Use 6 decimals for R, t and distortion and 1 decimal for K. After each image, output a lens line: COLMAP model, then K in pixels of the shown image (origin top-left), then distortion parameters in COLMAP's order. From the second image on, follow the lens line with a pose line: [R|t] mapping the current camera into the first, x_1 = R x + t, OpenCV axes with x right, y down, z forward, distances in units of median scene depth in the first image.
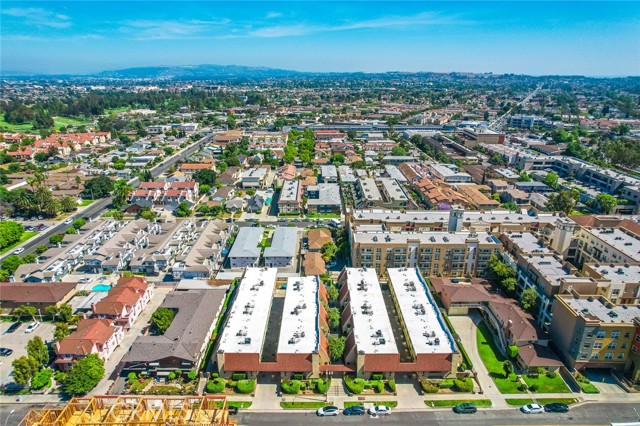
lens RADIAL K [[409.5, 0, 316.9], [0, 409.5, 211.5], [0, 0, 1]] dist [-0.075464, 0.066341]
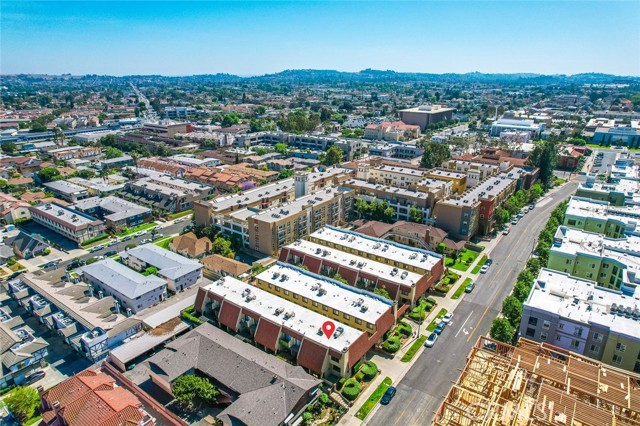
lens RADIAL K [[409.5, 0, 316.9], [0, 409.5, 211.5], [0, 0, 1]] dist [-0.075464, 0.066341]
pose [[0.592362, -0.264888, 0.760882, -0.807282], [0.267583, 0.955482, 0.124316, -0.058180], [-0.759939, 0.129959, 0.636870, 0.427864]]
